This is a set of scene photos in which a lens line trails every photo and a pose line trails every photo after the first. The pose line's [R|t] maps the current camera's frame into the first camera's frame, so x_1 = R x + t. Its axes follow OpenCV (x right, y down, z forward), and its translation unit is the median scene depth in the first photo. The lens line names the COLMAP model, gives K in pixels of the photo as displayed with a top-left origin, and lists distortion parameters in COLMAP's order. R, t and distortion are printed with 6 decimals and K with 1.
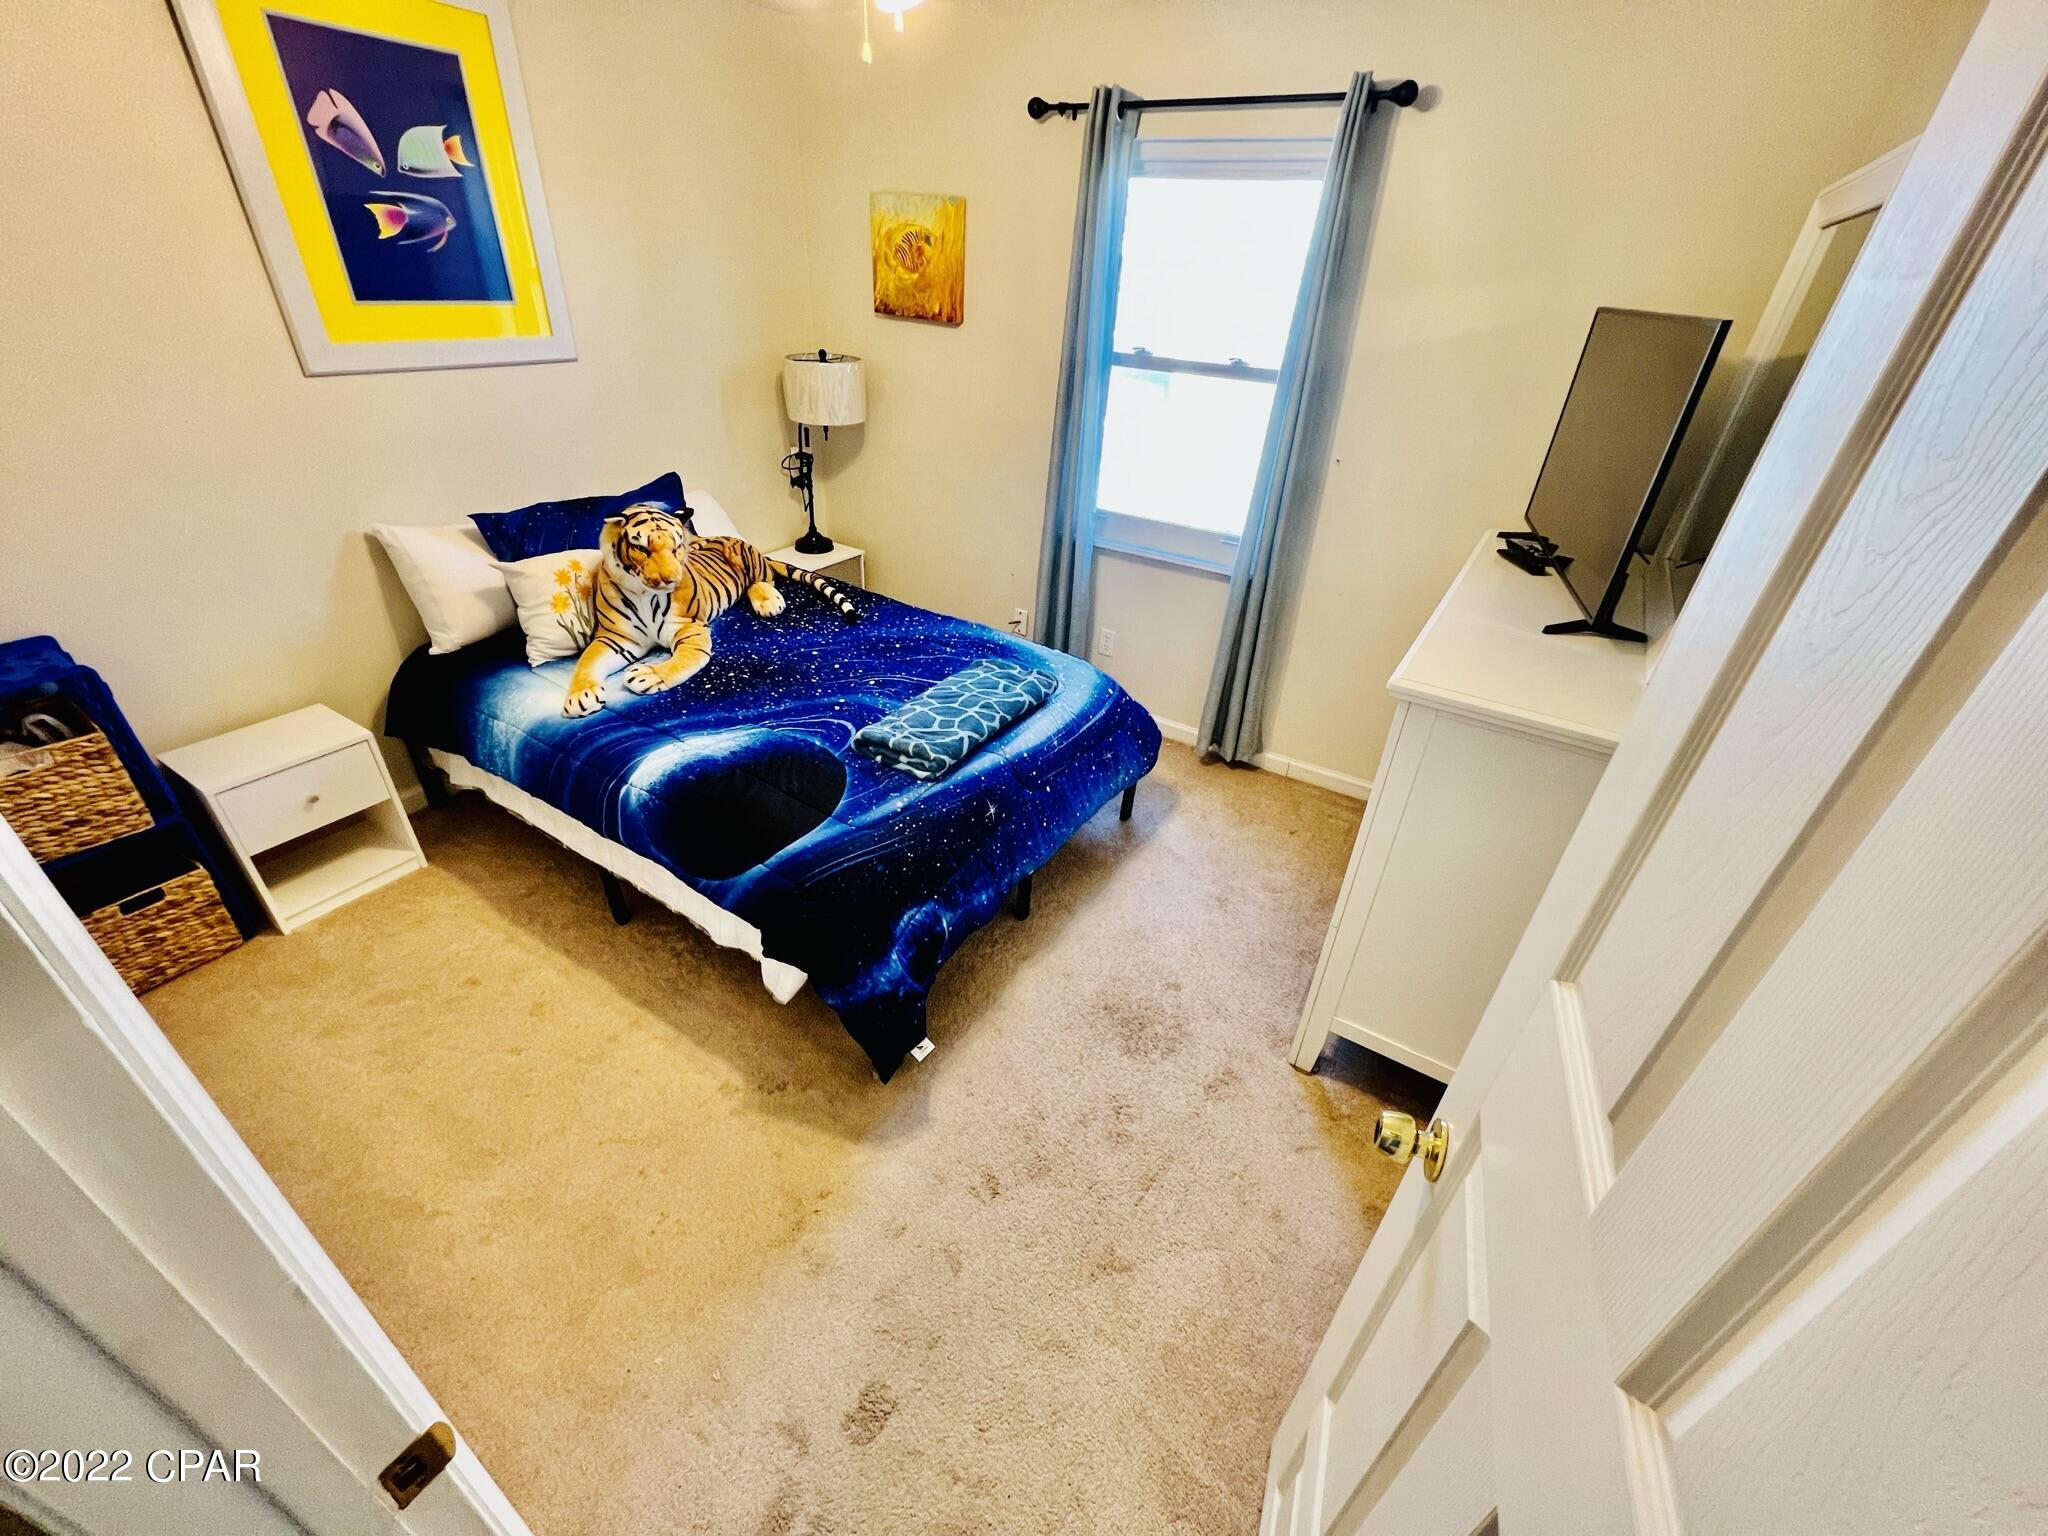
lens RADIAL K [[819.9, 0, 1028.0], [0, 819.9, 767.8], [0, 0, 1]] dist [-0.002445, 0.000481]
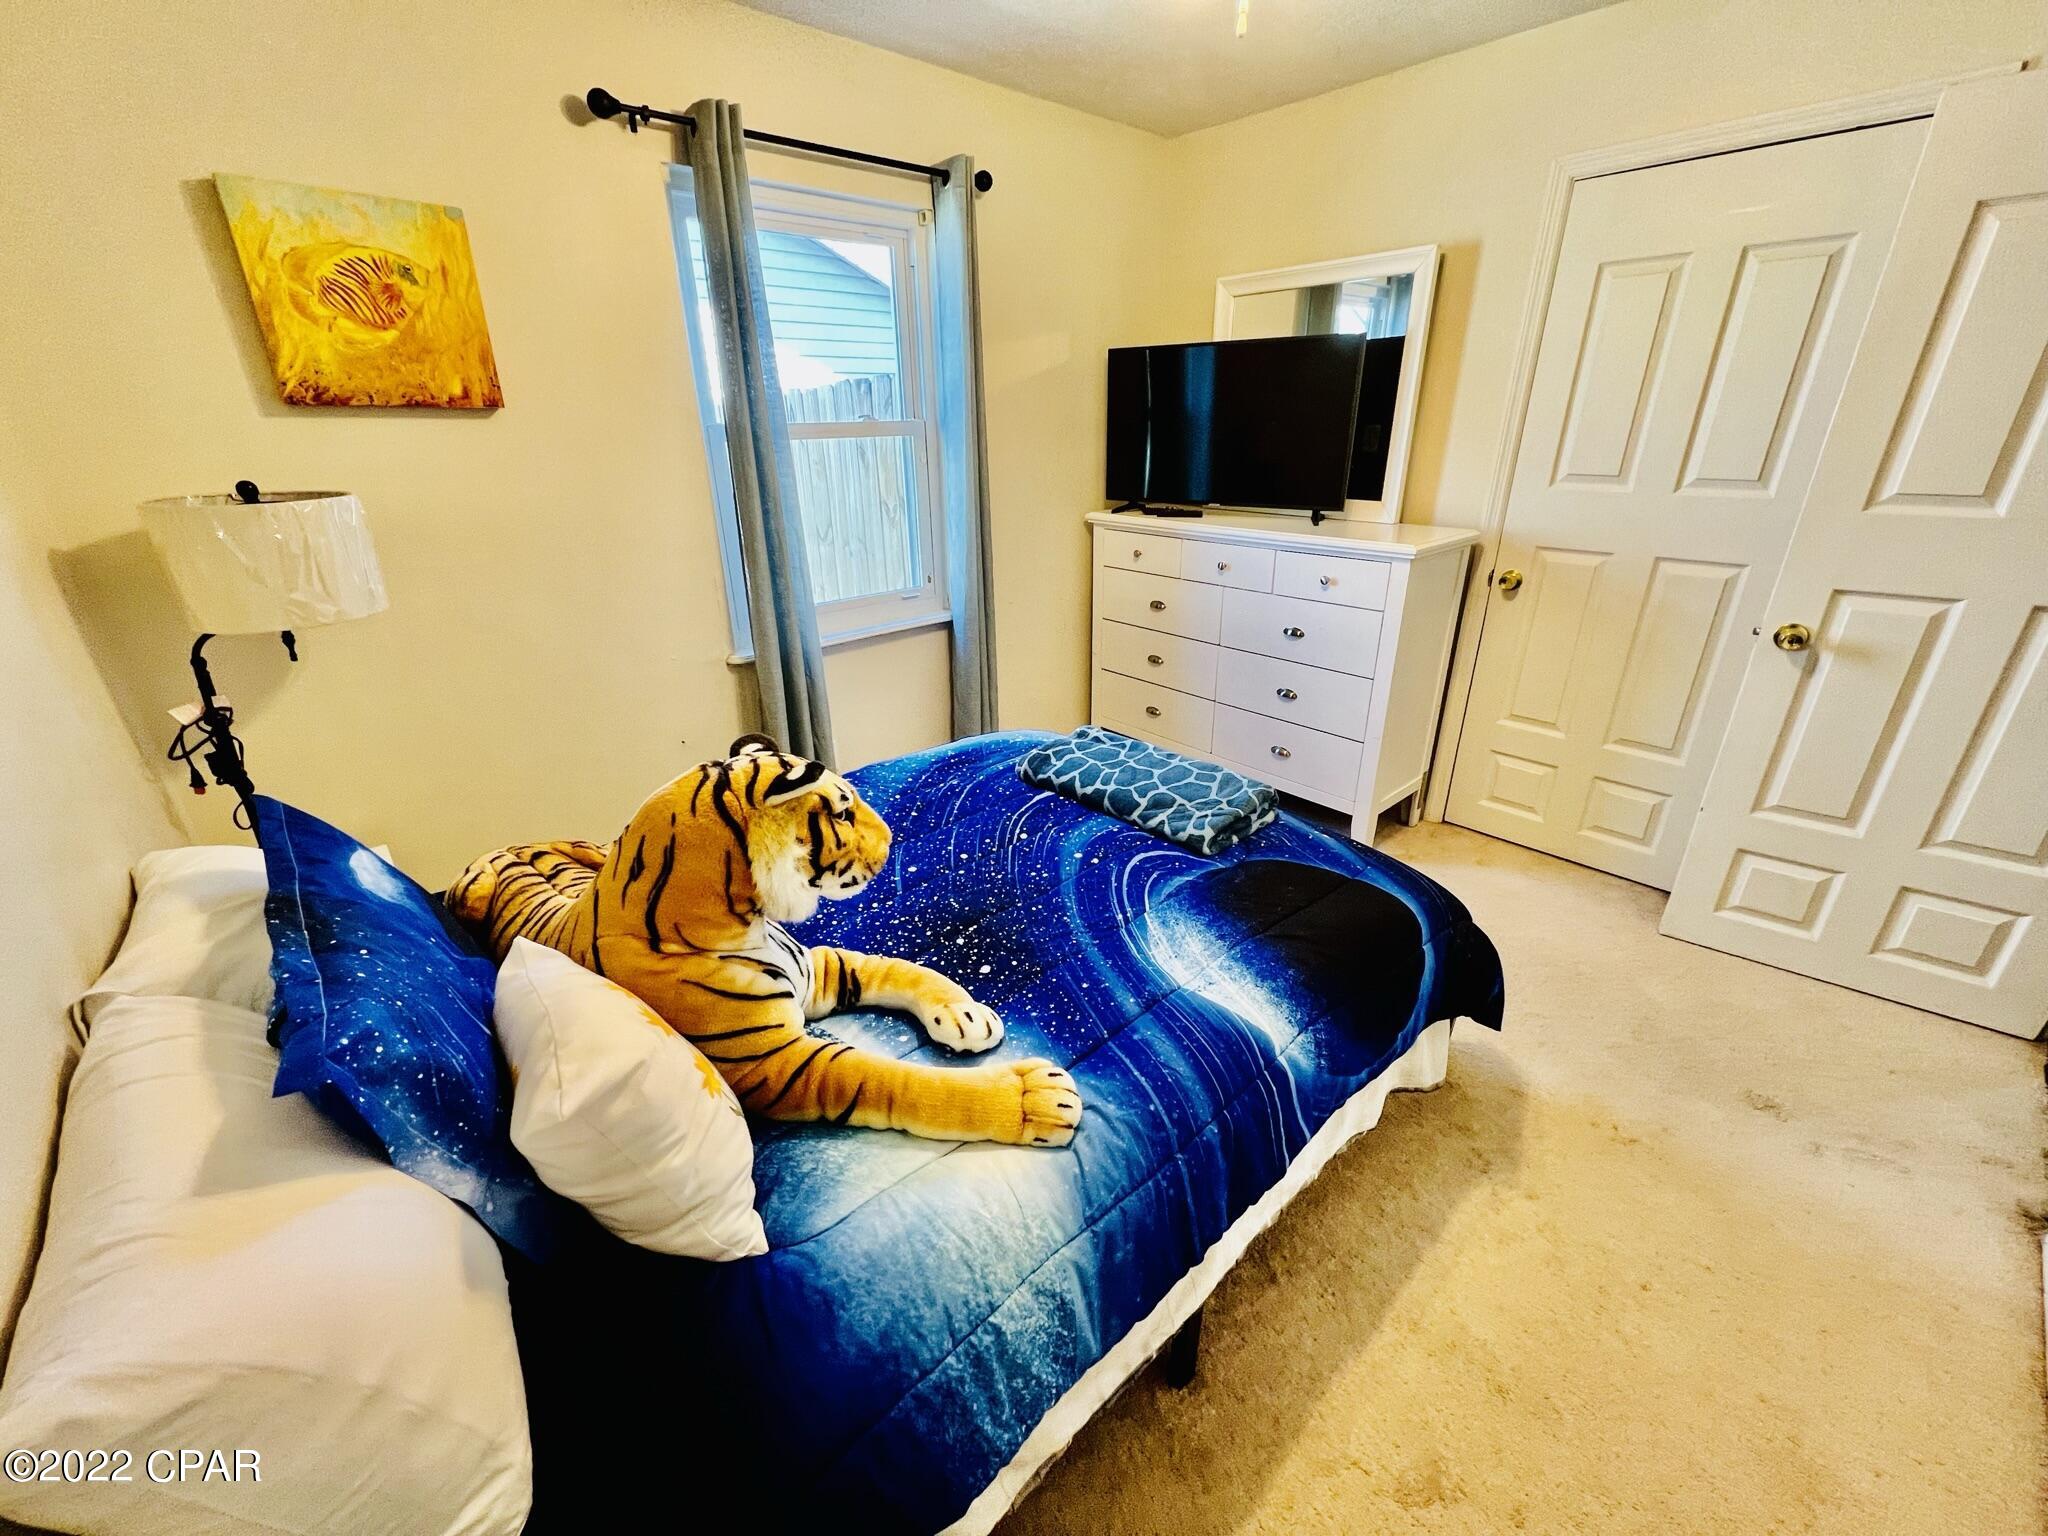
lens RADIAL K [[819.9, 0, 1028.0], [0, 819.9, 767.8], [0, 0, 1]] dist [-0.002445, 0.000481]
pose [[0.278771, -0.429731, 0.858847, -0.638984], [0.529661, 0.814785, 0.235763, -0.261719], [-0.801090, 0.389174, 0.454750, 0.516056]]
